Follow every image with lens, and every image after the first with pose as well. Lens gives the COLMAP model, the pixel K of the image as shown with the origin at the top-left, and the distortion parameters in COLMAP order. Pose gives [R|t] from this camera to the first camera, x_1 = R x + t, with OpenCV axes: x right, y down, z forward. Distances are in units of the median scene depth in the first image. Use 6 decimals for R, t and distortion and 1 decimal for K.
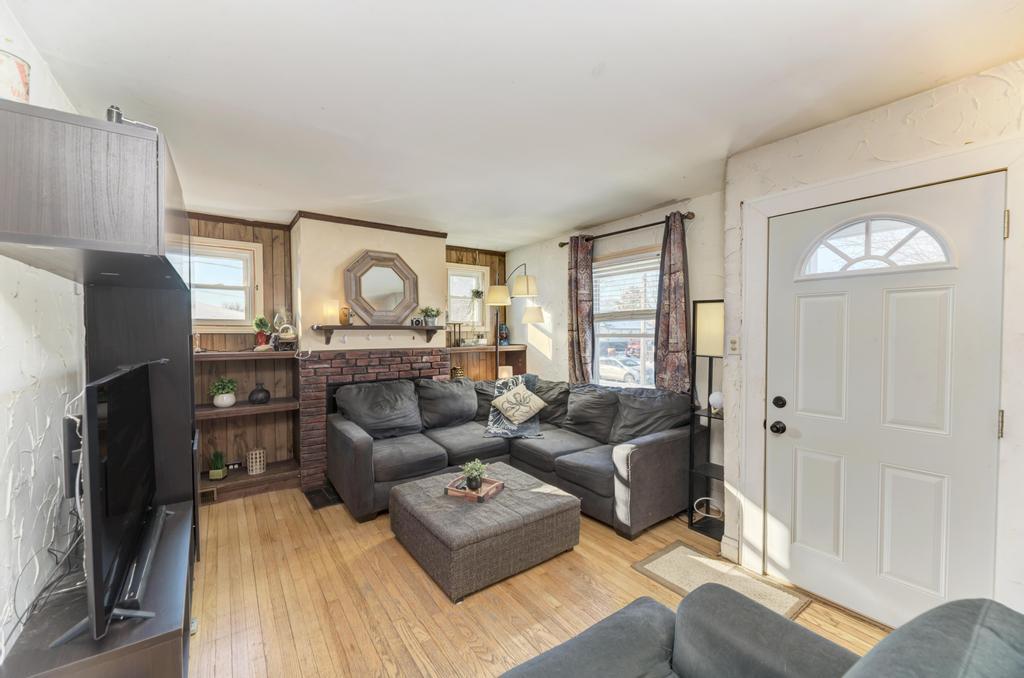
lens RADIAL K [[404.9, 0, 512.0], [0, 404.9, 339.0], [0, 0, 1]] dist [-0.002103, -0.000044]
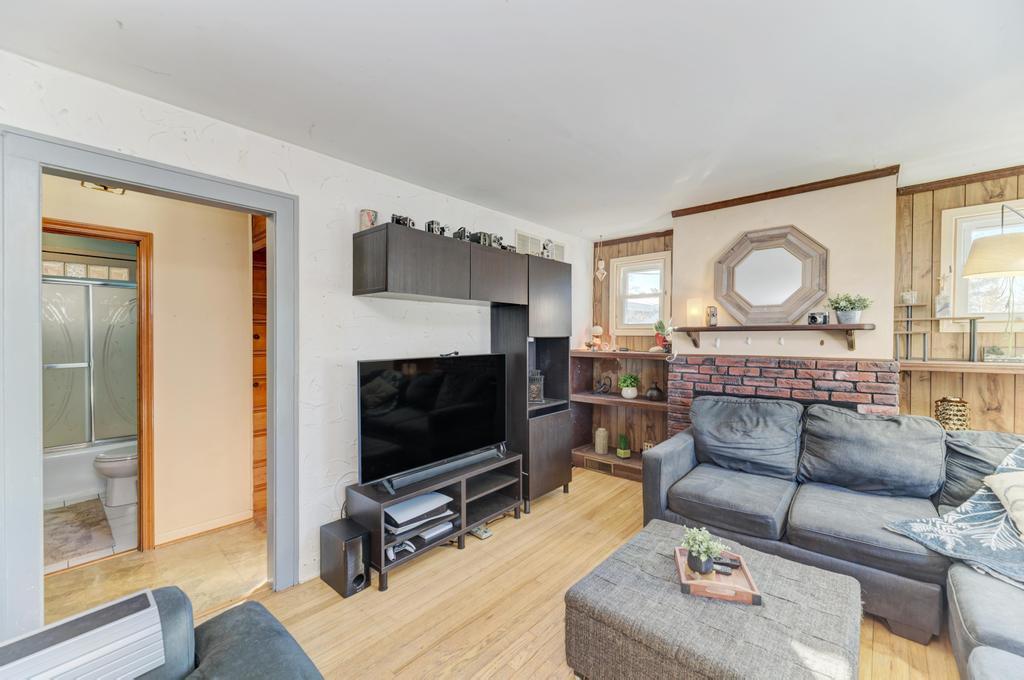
lens RADIAL K [[404.9, 0, 512.0], [0, 404.9, 340.0], [0, 0, 1]] dist [-0.002103, -0.000044]
pose [[0.228695, 0.011968, -0.973425, 0.324319], [-0.017590, 0.999812, 0.008160, -0.004049], [0.973339, 0.015257, 0.228862, 0.372390]]
